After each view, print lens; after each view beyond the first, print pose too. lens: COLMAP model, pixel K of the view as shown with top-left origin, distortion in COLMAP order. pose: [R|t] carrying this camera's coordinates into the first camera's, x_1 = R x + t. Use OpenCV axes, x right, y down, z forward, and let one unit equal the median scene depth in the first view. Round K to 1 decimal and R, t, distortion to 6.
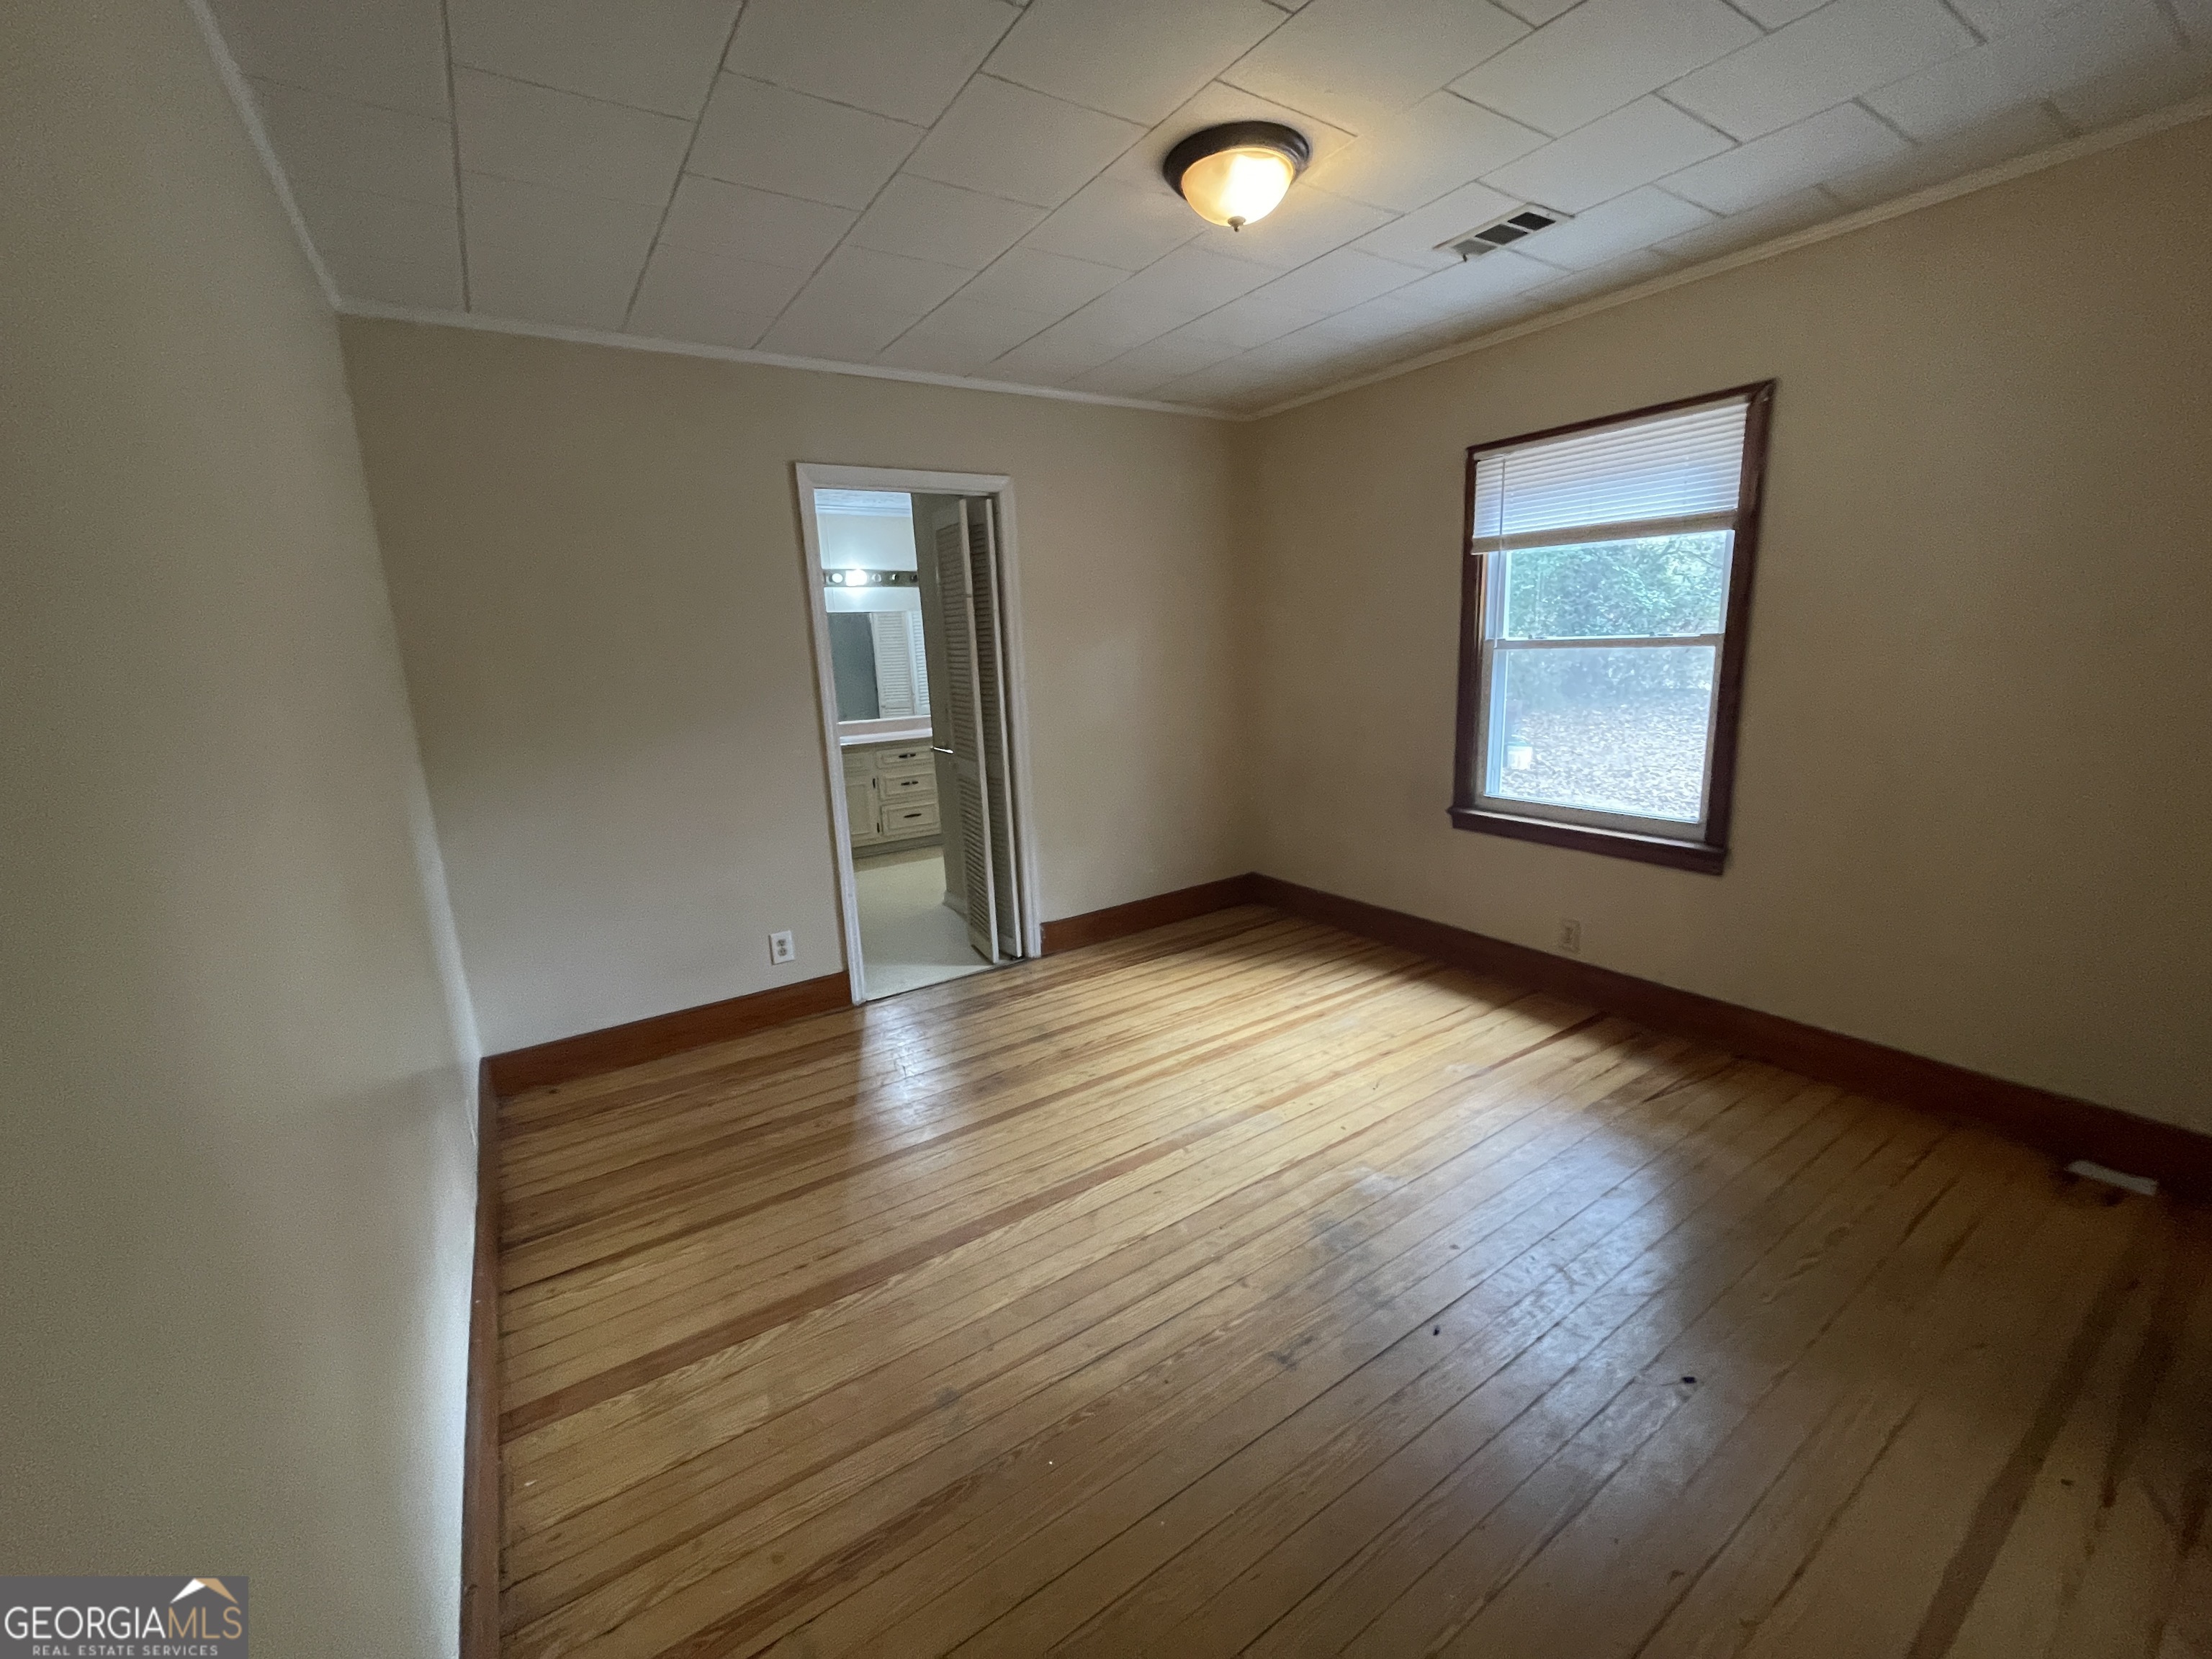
lens RADIAL K [[898.1, 0, 1105.9], [0, 898.1, 820.8], [0, 0, 1]] dist [-0.000798, 0.000211]
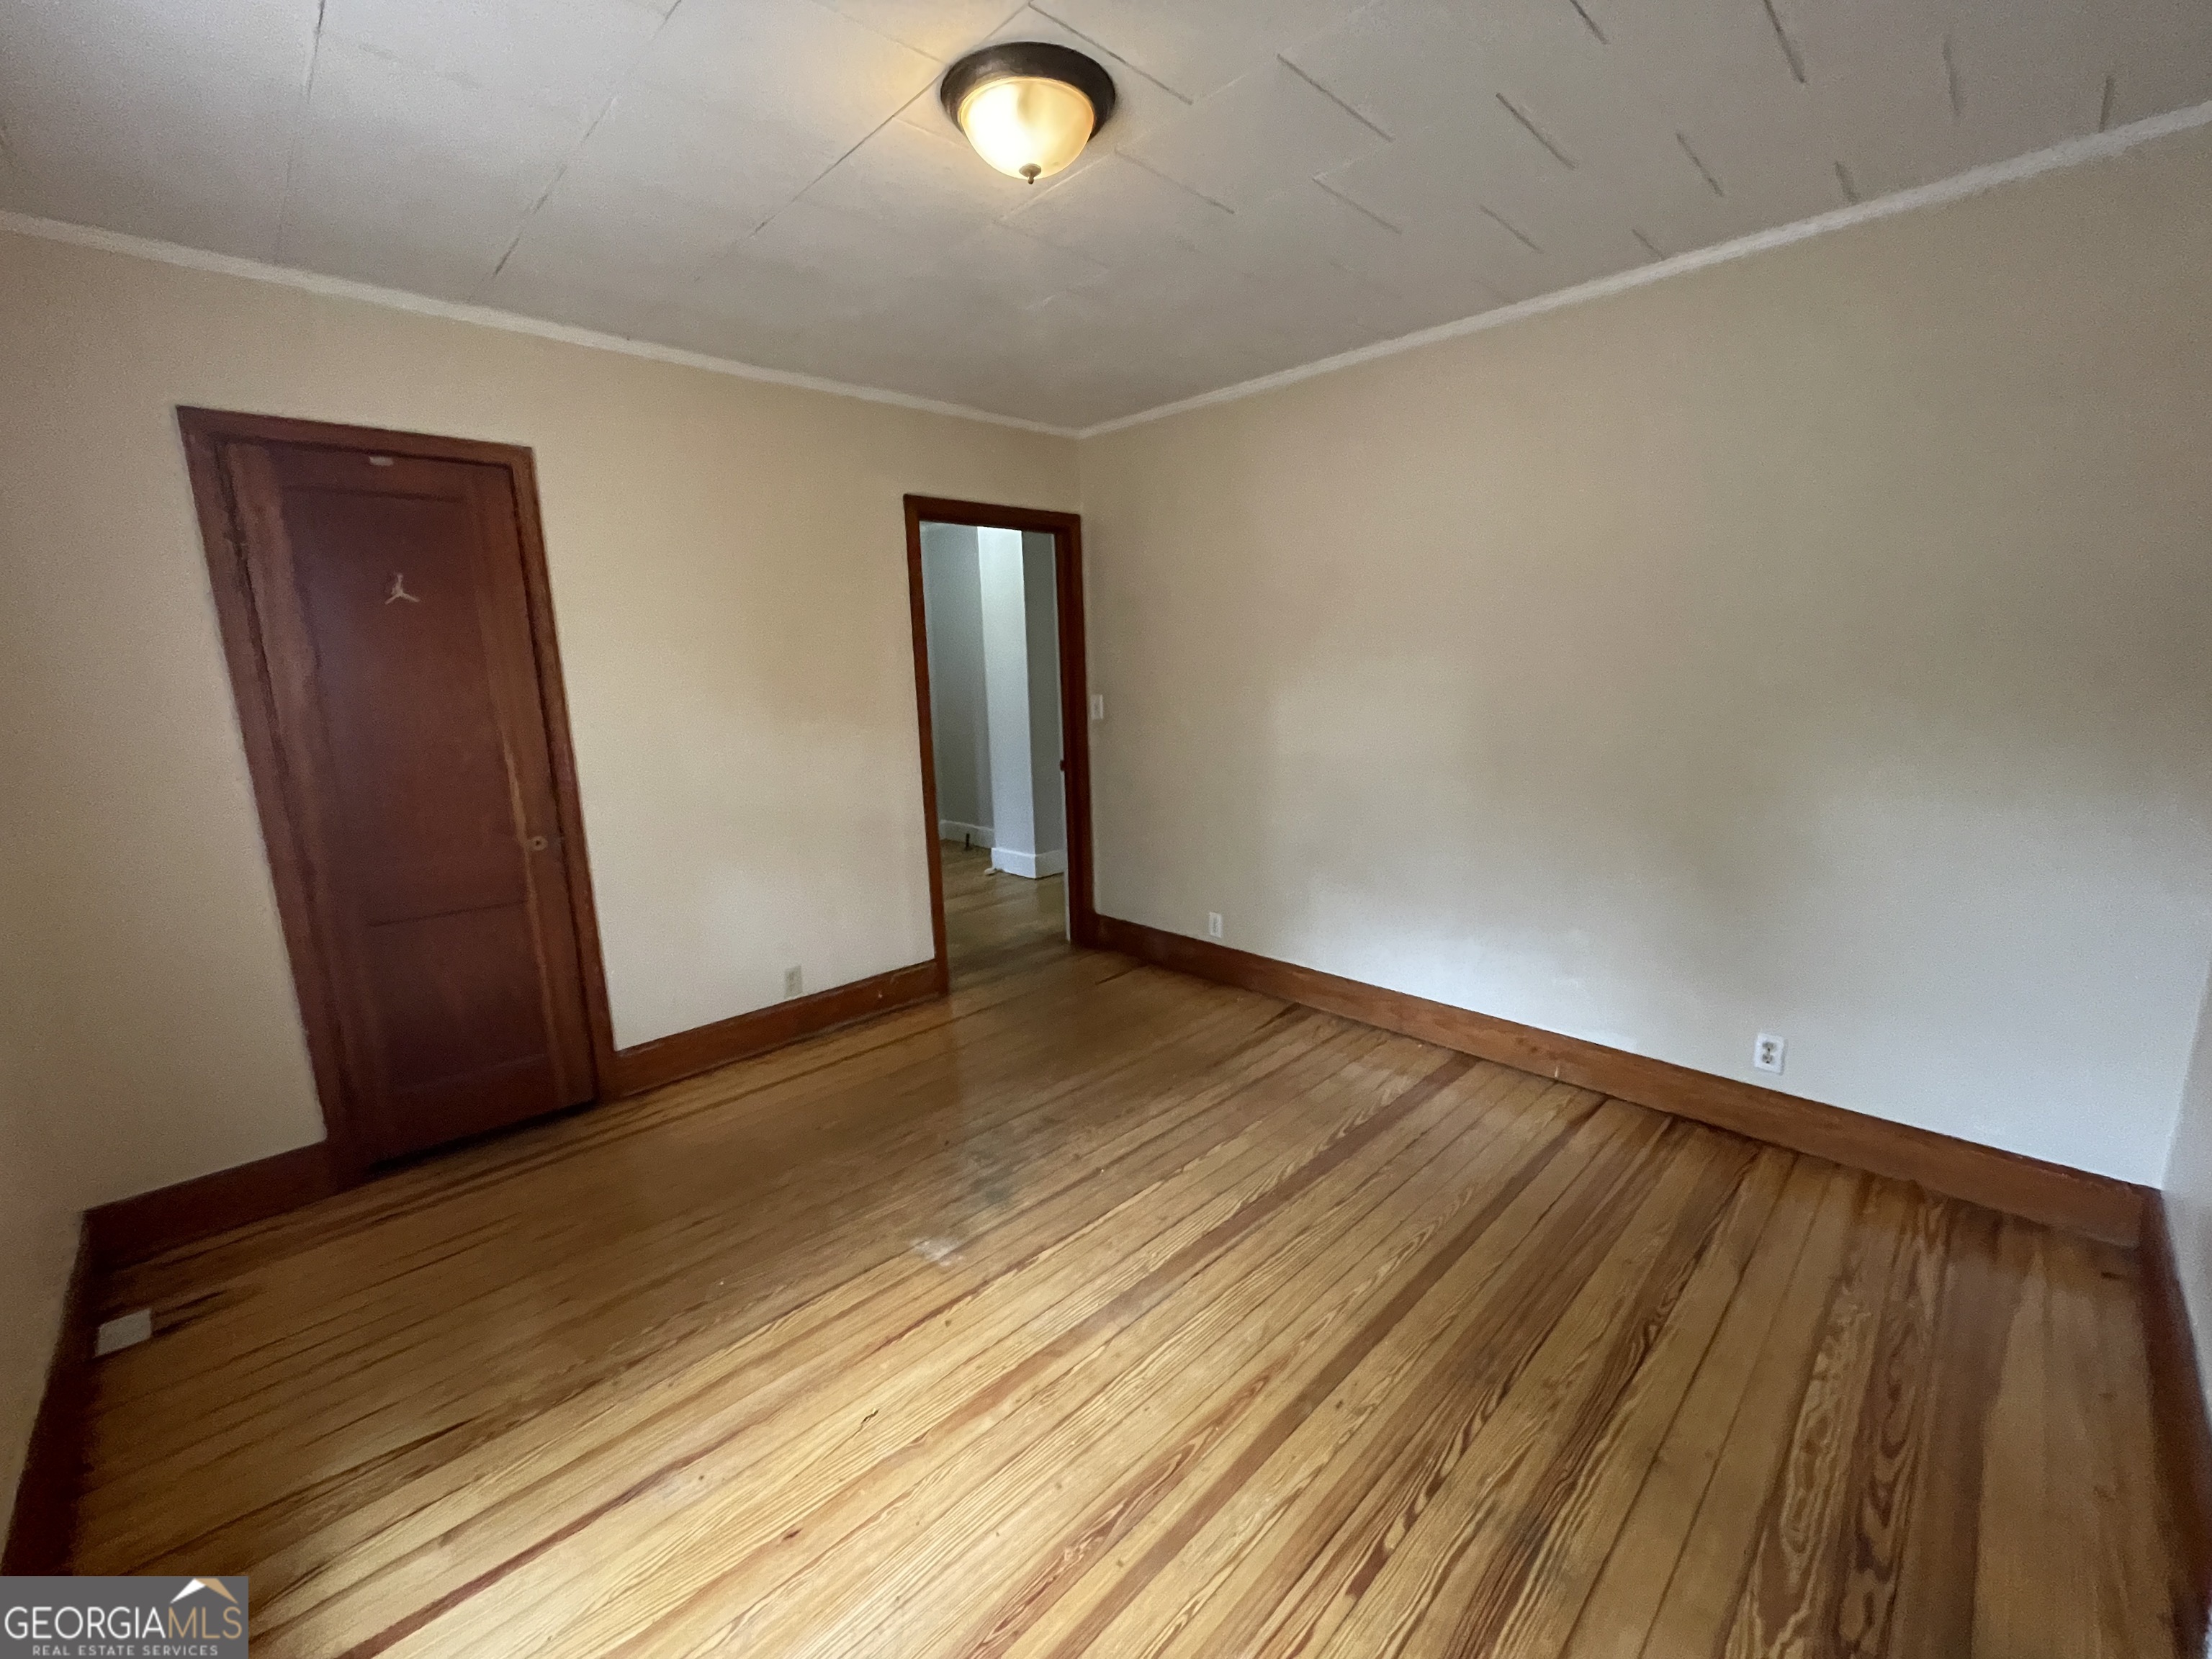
lens RADIAL K [[898.1, 0, 1104.9], [0, 898.1, 835.8], [0, 0, 1]] dist [-0.000798, 0.000211]
pose [[-0.980673, 0.101830, -0.167069, 0.231796], [0.028510, 0.919149, 0.392876, -0.346468], [0.193568, 0.380519, -0.904288, 1.644257]]
